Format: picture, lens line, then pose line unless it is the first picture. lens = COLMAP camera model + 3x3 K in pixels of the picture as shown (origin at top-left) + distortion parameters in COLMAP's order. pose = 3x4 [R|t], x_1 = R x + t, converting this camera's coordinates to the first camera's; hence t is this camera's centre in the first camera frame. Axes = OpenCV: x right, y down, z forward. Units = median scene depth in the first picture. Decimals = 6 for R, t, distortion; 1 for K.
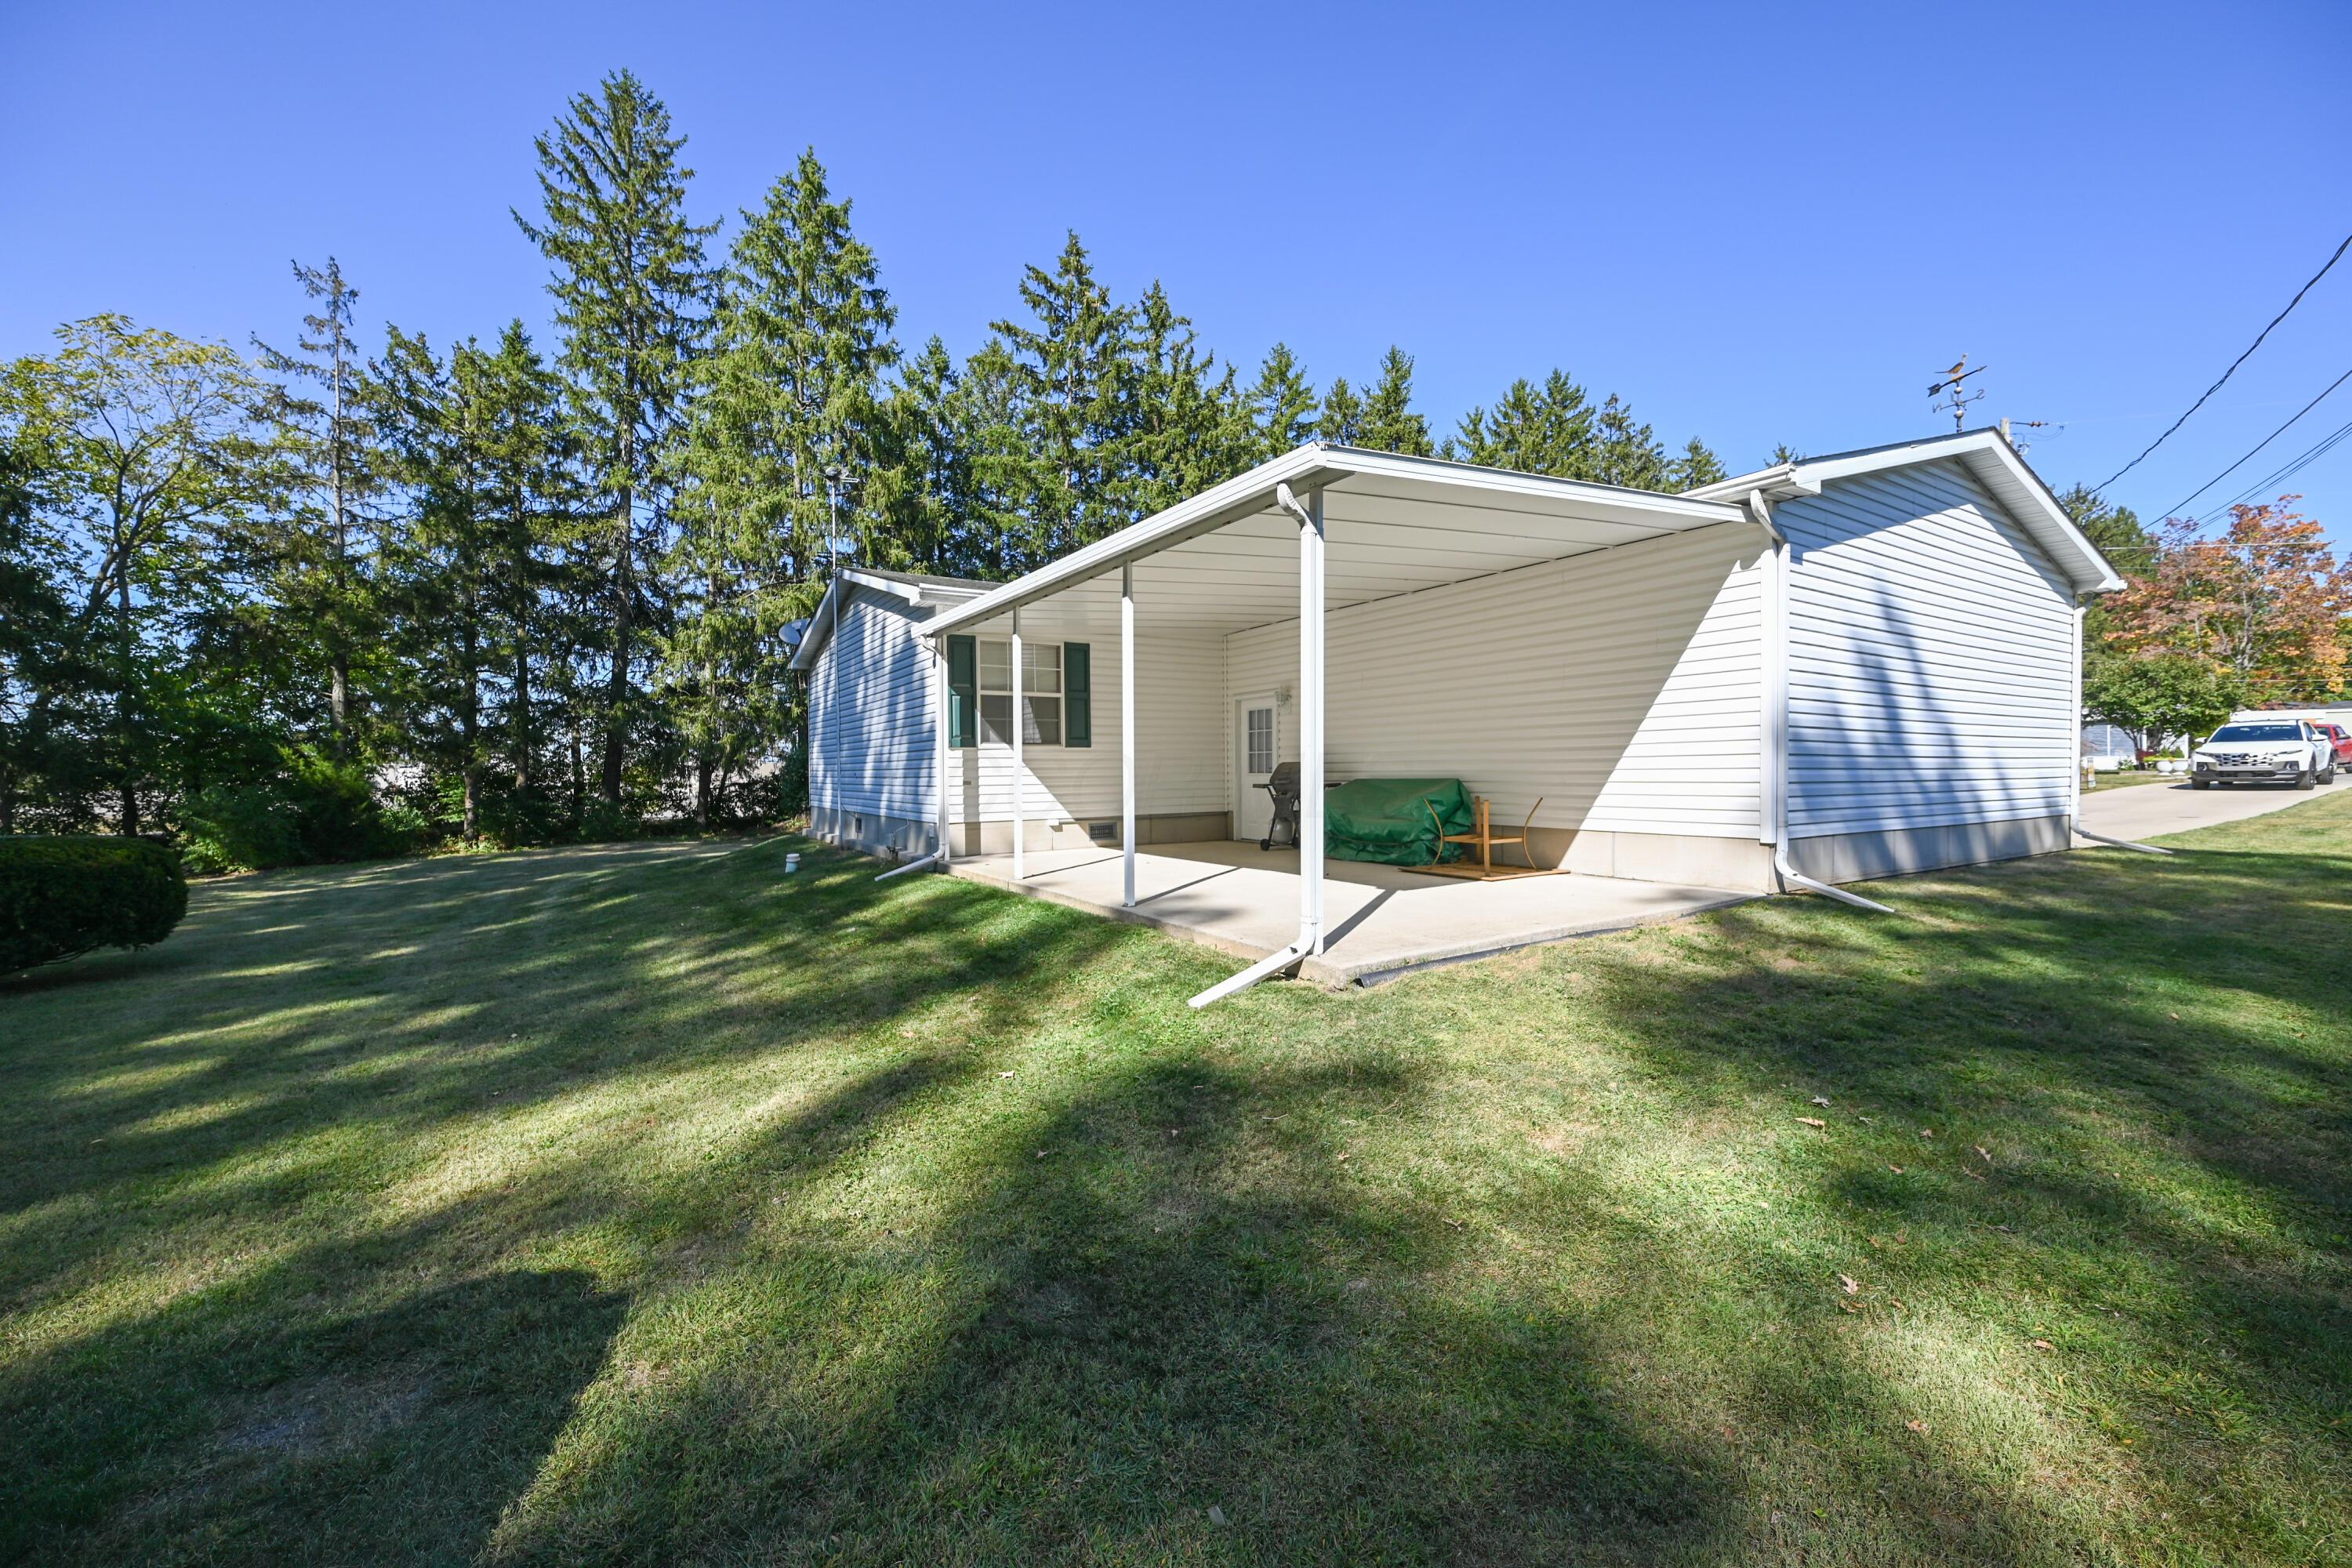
lens RADIAL K [[921.0, 0, 1176.2], [0, 921.0, 783.8], [0, 0, 1]] dist [-0.005441, 0.001226]
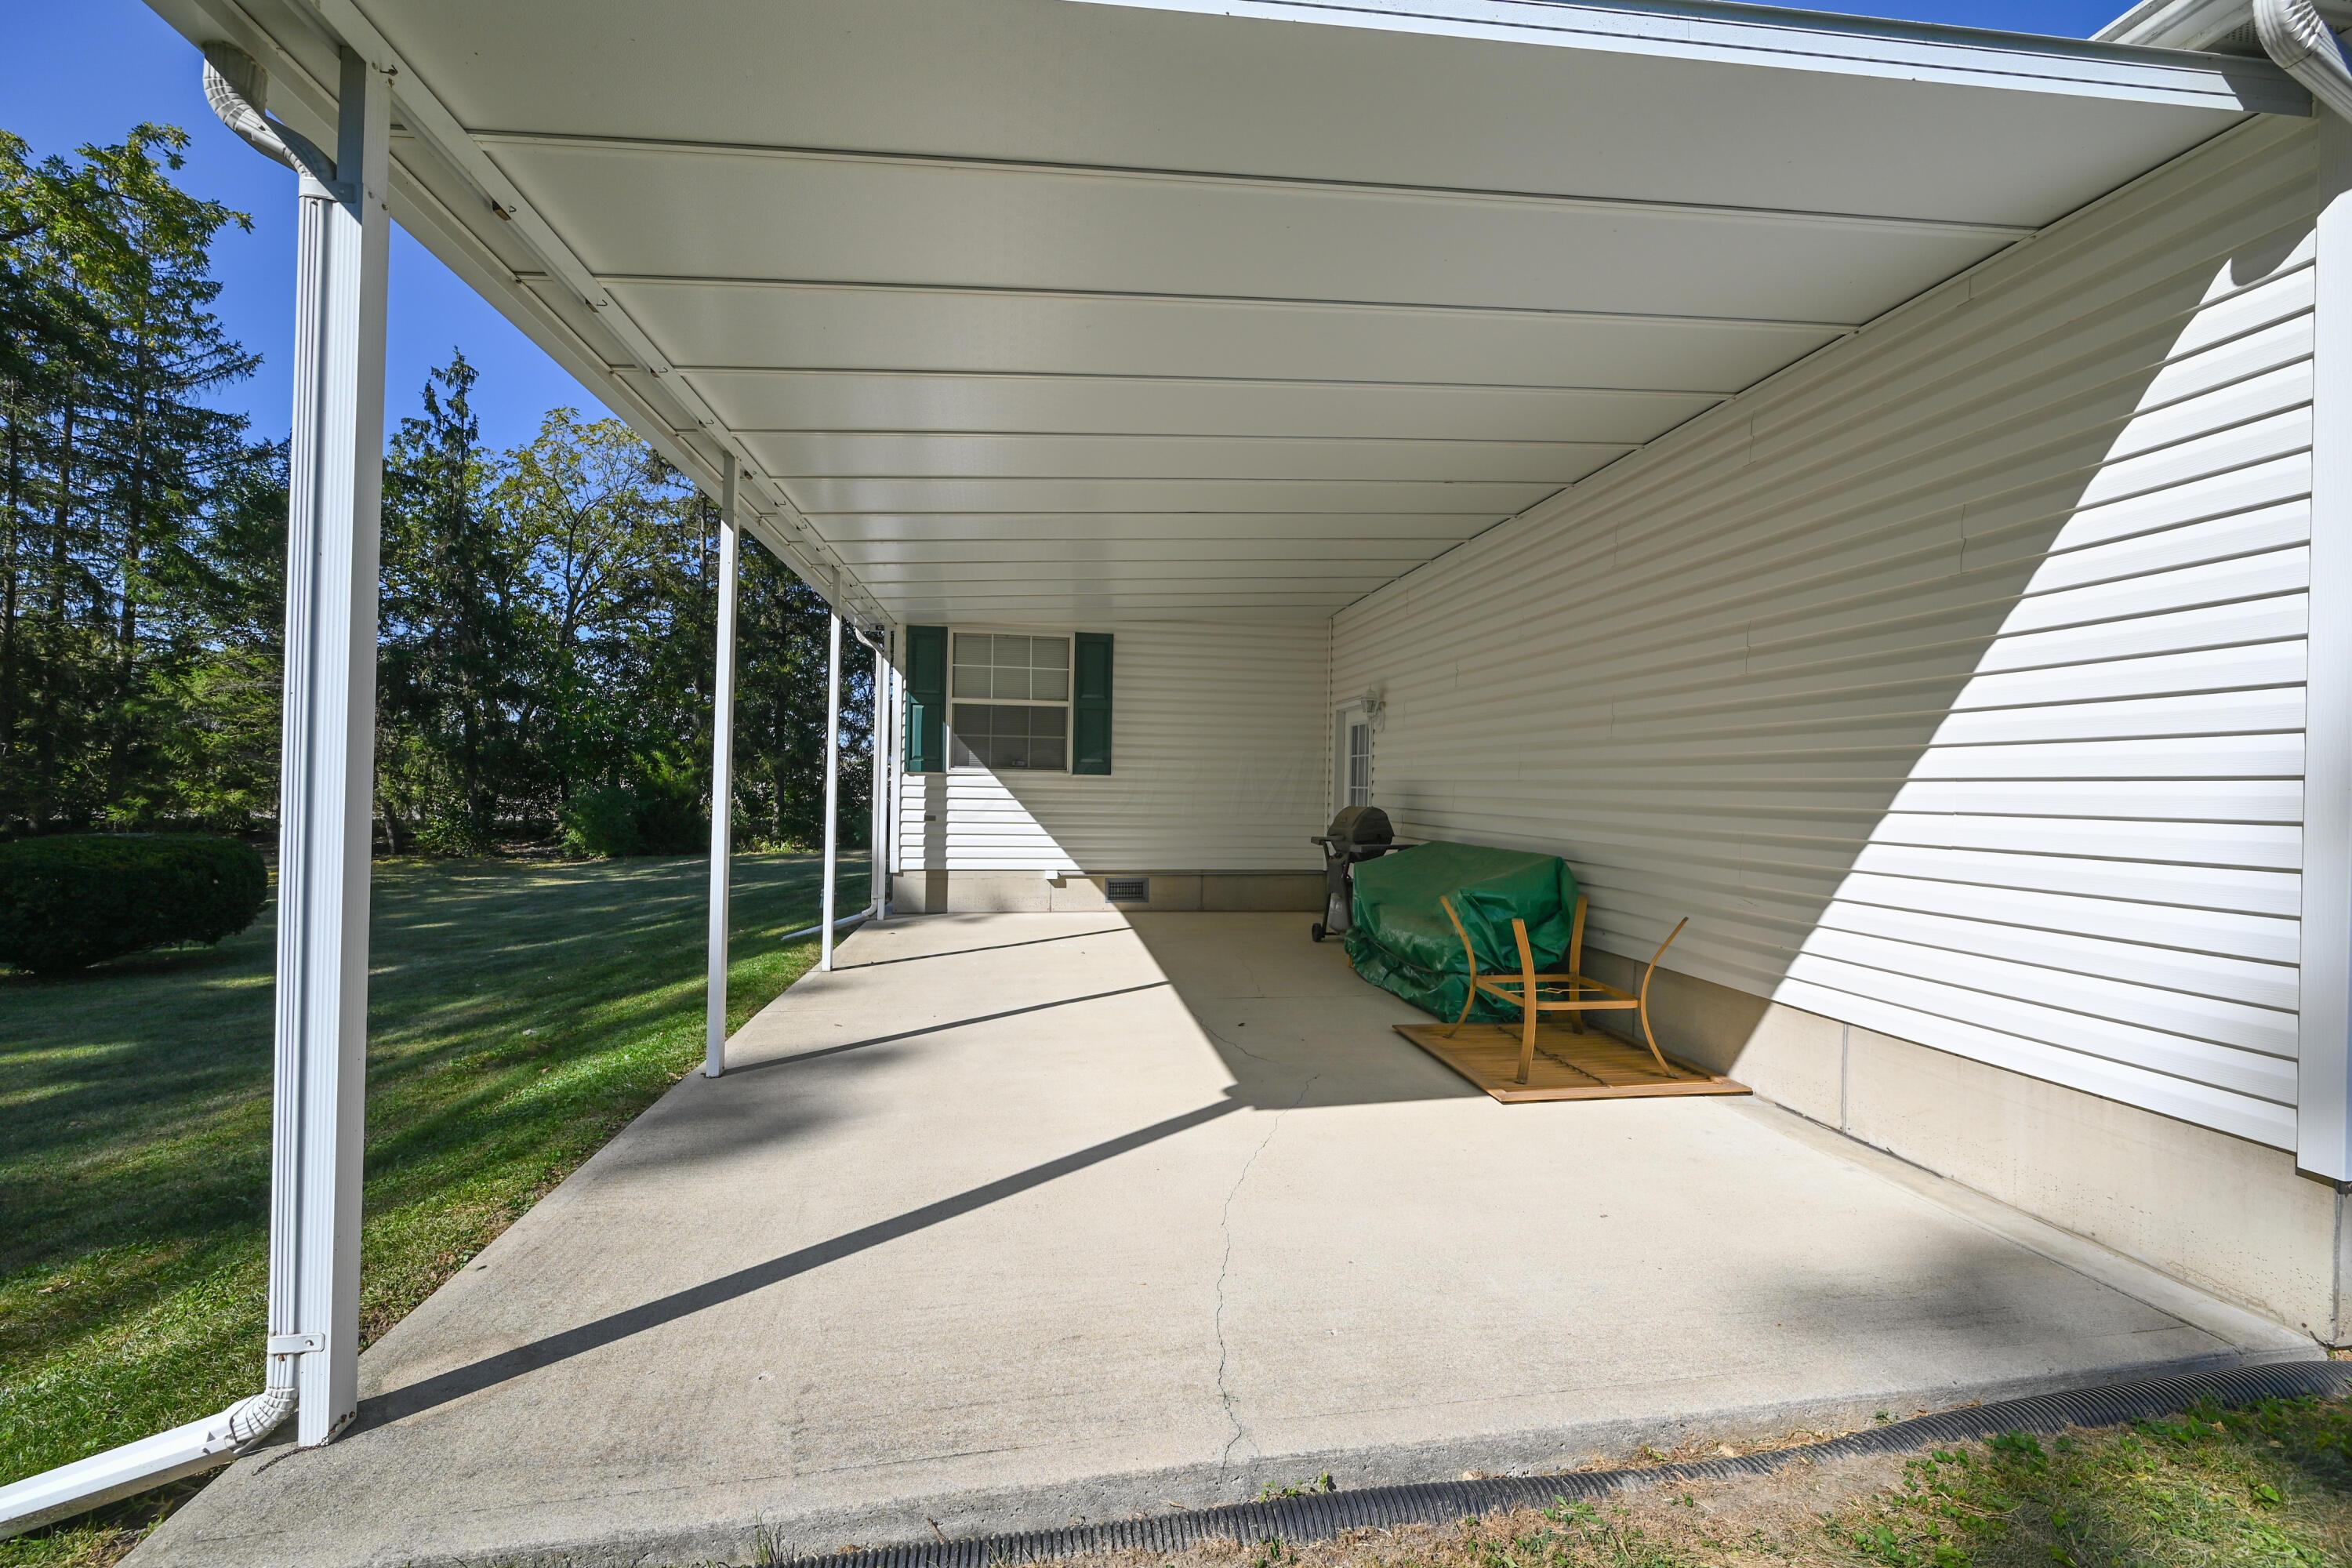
lens RADIAL K [[921.0, 0, 1184.0], [0, 921.0, 776.5], [0, 0, 1]] dist [-0.005441, 0.001226]
pose [[0.922636, 0.024433, -0.384898, 0.262163], [-0.033497, 0.999297, -0.016860, -0.029746], [0.384215, 0.028448, 0.922805, 0.371082]]
